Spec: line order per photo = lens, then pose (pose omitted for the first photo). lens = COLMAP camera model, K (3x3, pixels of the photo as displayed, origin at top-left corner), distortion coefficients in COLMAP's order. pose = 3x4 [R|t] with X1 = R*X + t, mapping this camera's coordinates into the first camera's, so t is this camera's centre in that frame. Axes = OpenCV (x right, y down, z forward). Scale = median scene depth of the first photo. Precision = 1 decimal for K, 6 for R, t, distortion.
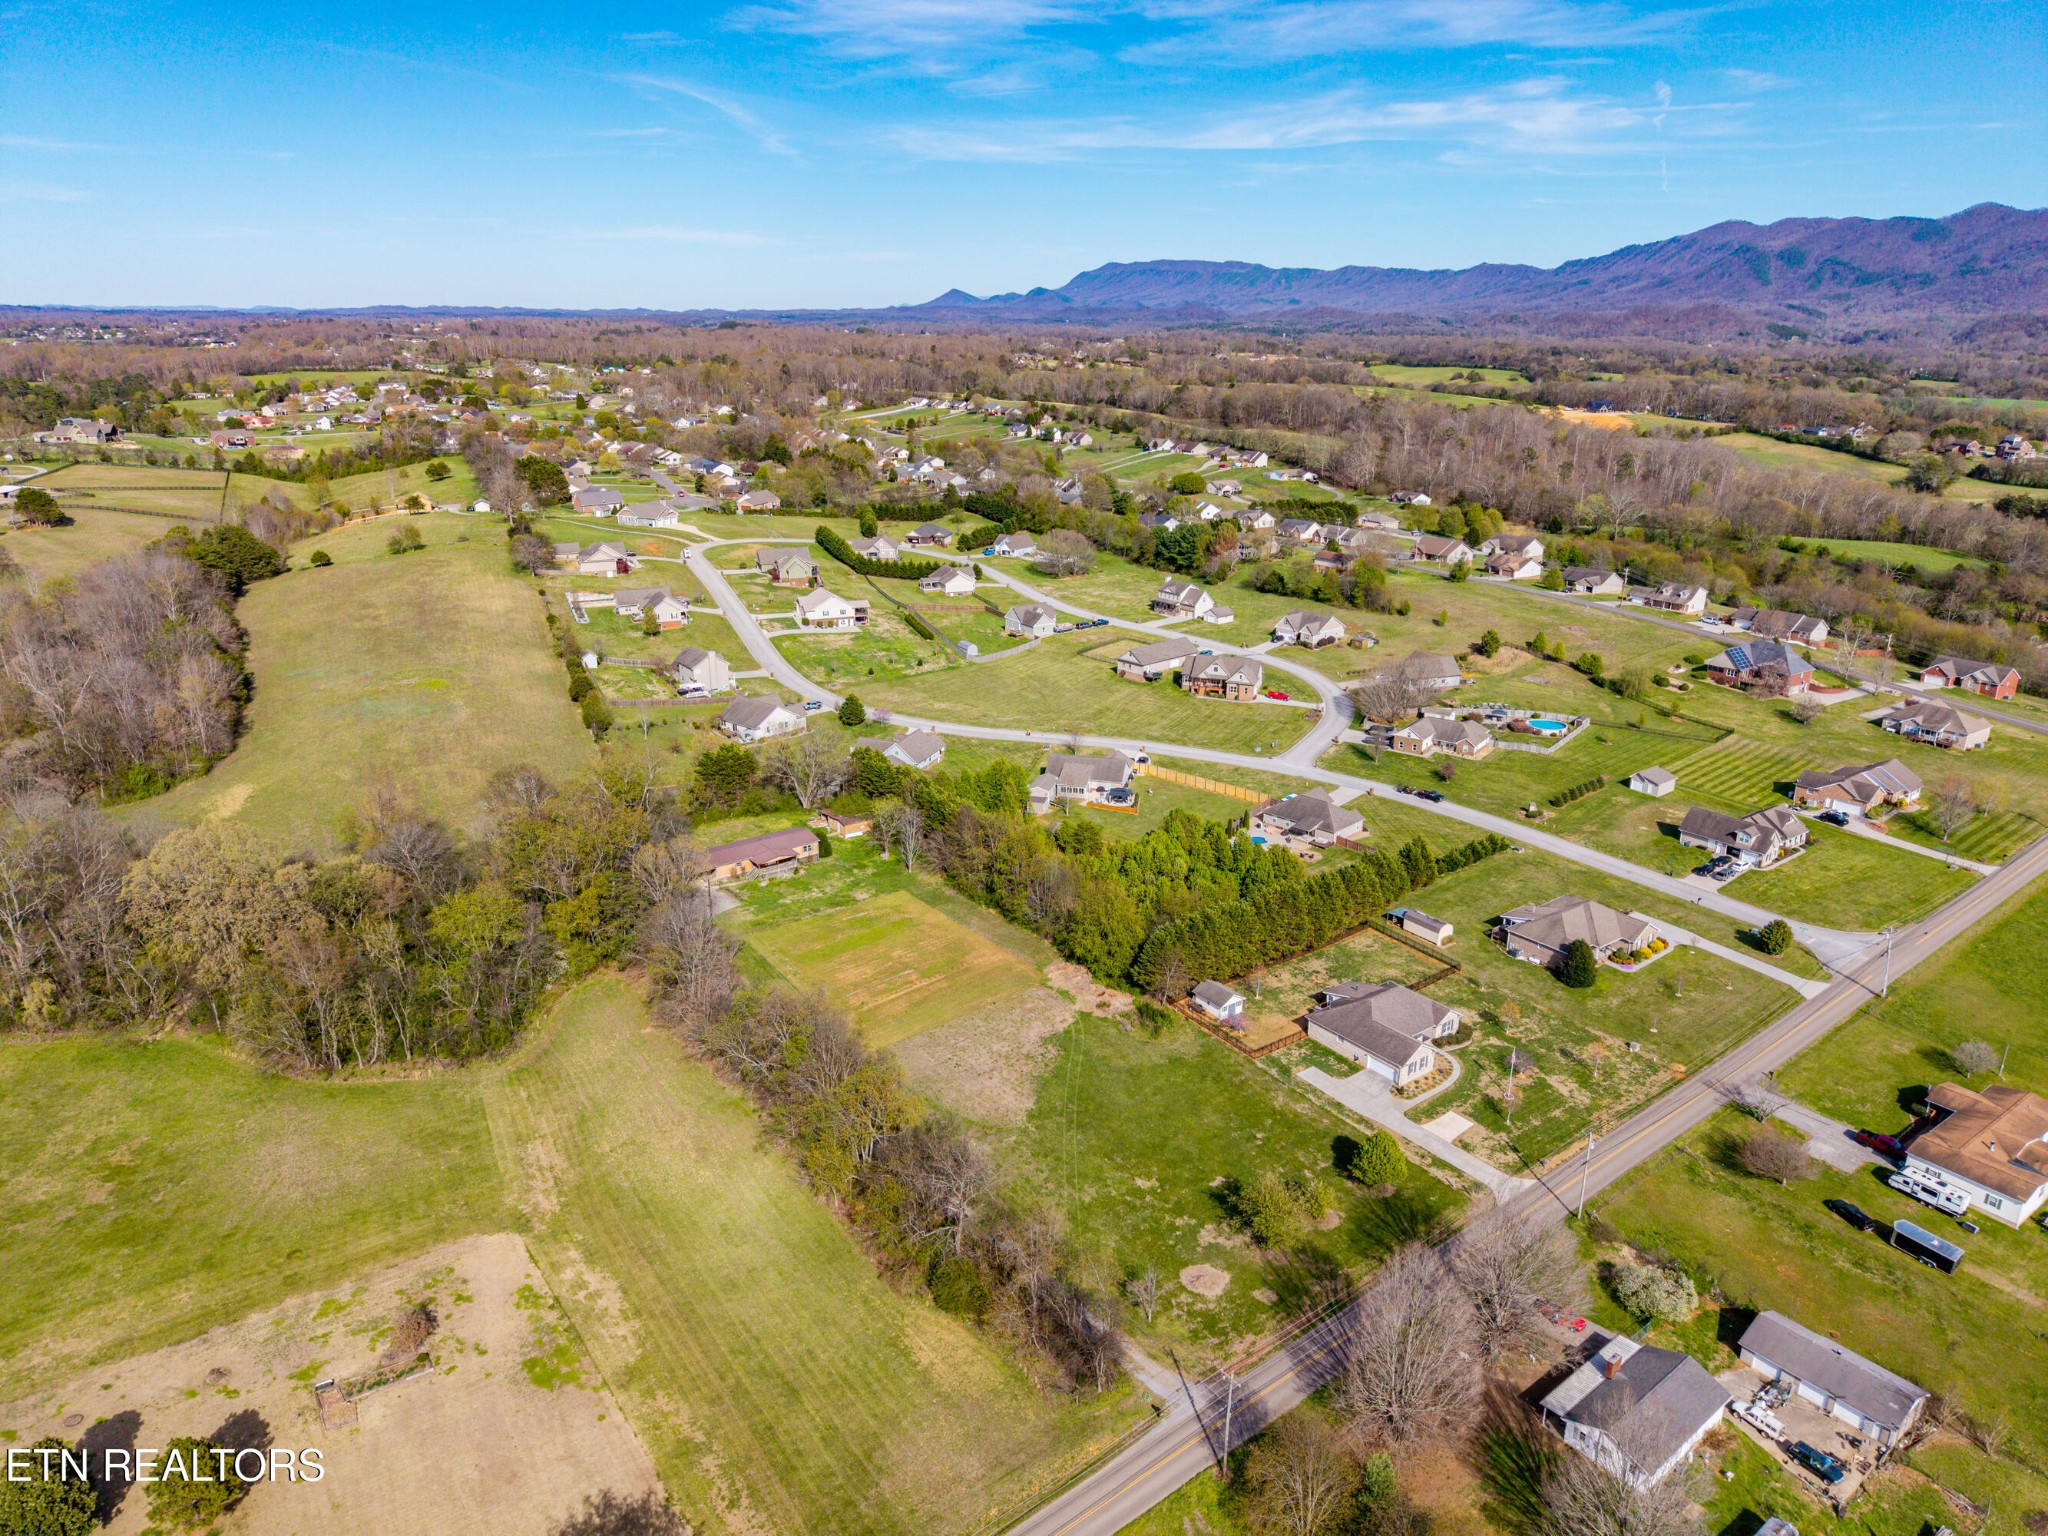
lens RADIAL K [[1355.4, 0, 1030.9], [0, 1355.4, 793.9], [0, 0, 1]] dist [0.042431, -0.046221]
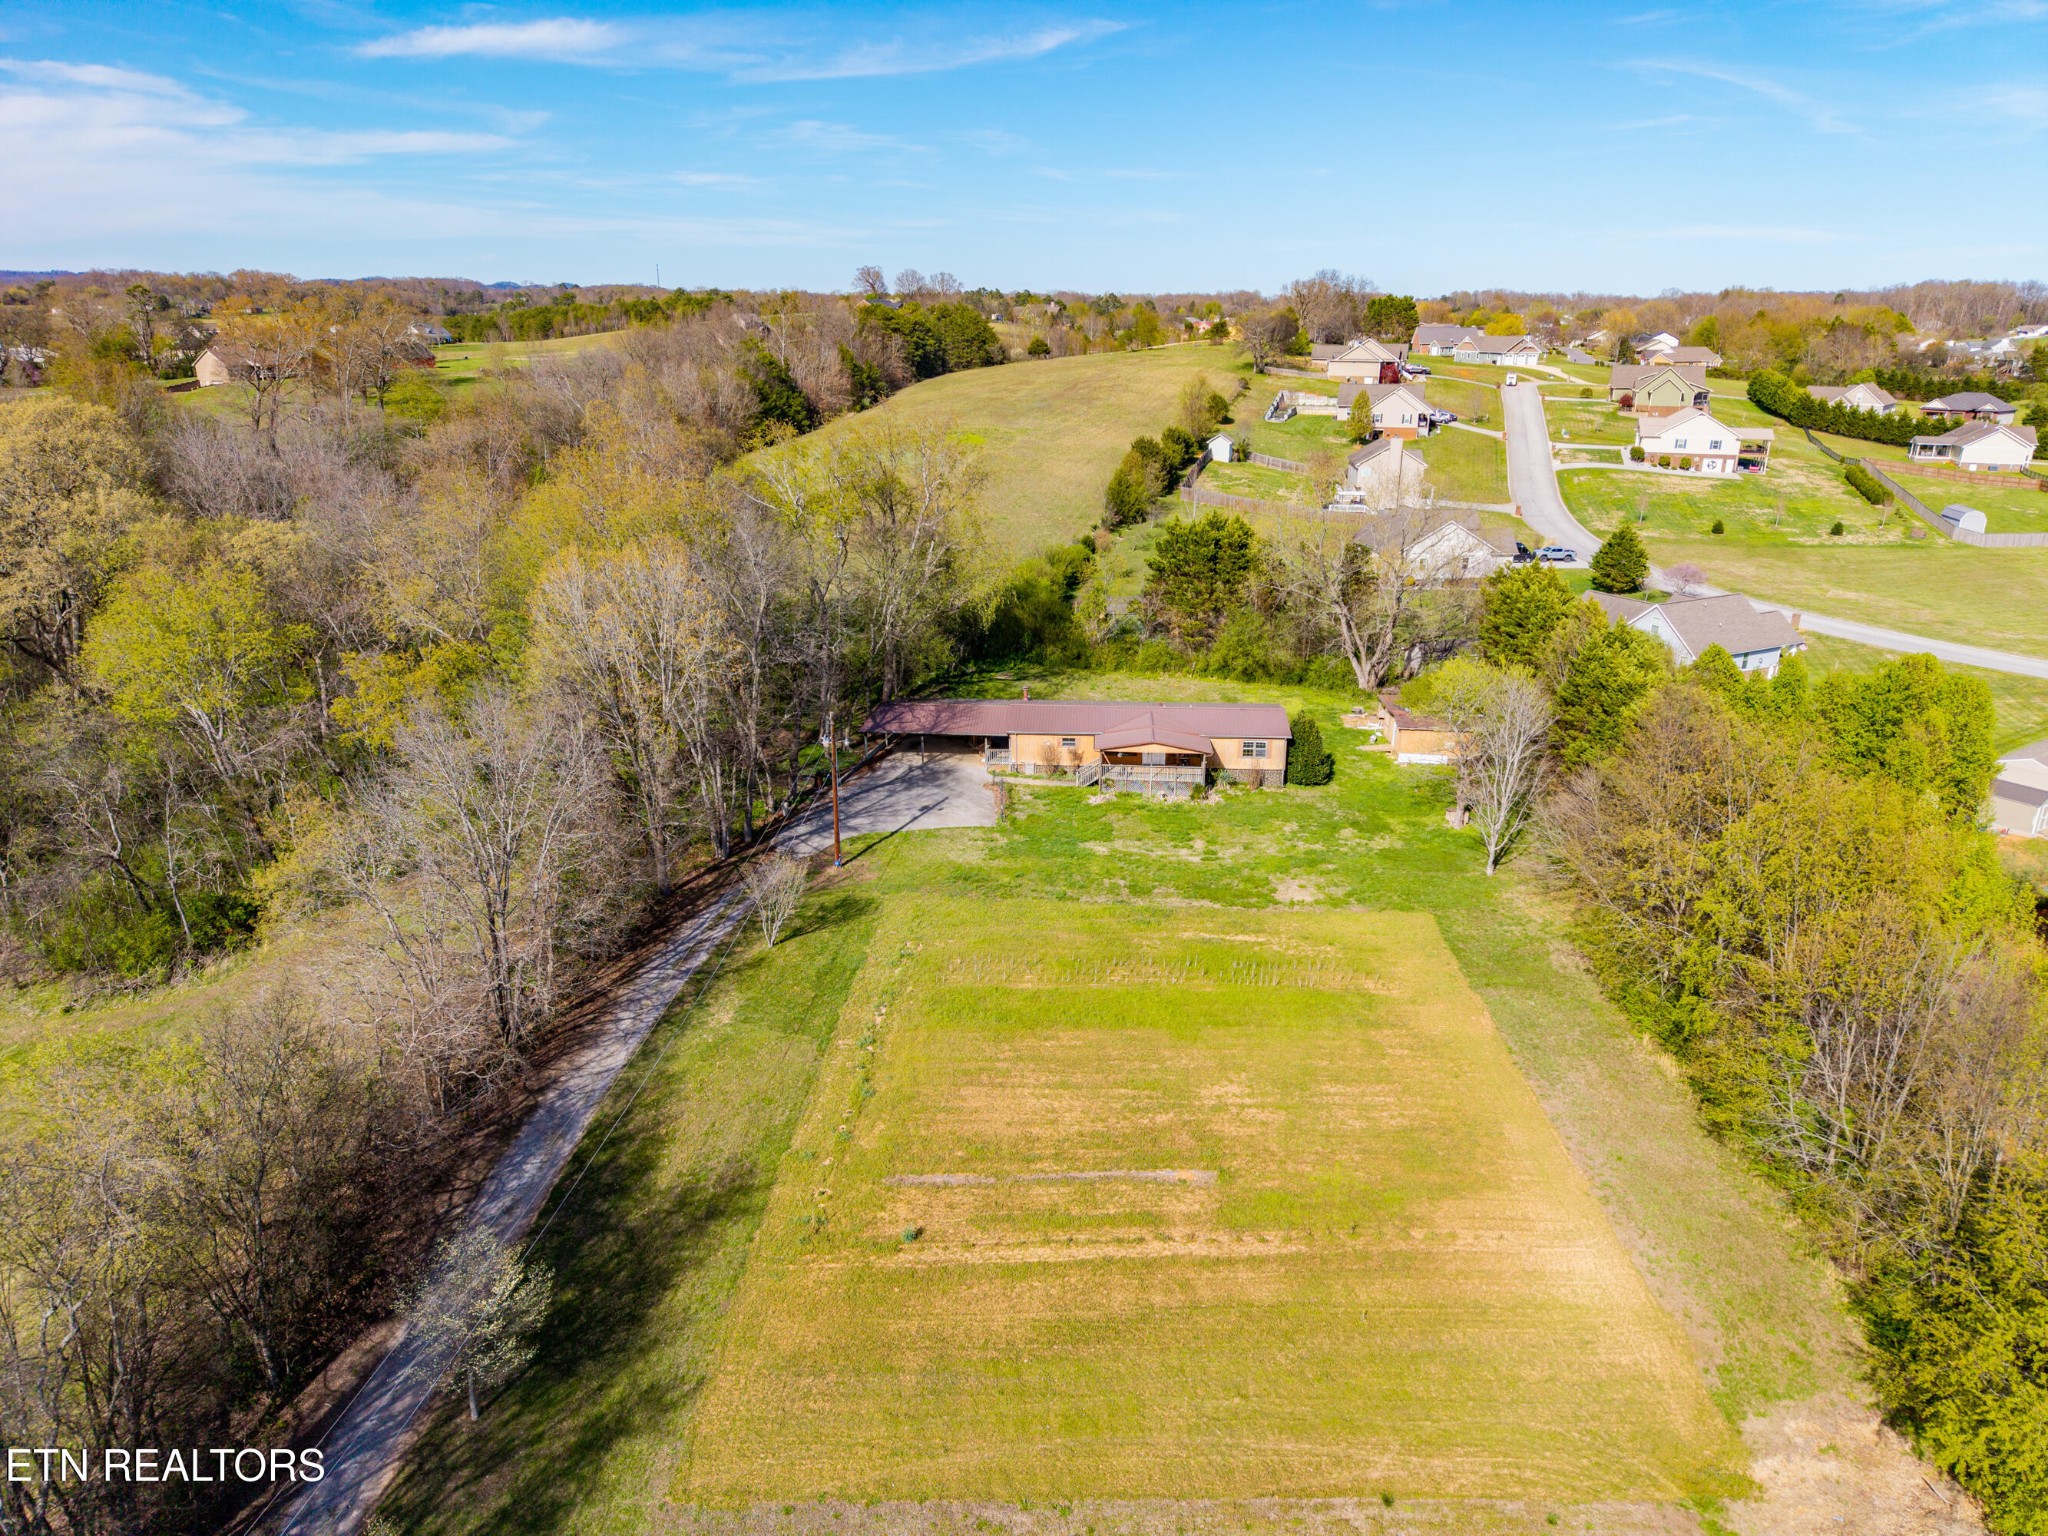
lens RADIAL K [[1366.8, 0, 1034.1], [0, 1366.8, 770.2], [0, 0, 1]] dist [0.063881, -0.075977]
pose [[0.764830, 0.206383, -0.610280, 0.020139], [-0.219159, 0.974150, 0.054776, 0.024999], [0.605810, 0.091854, 0.790290, 0.425580]]
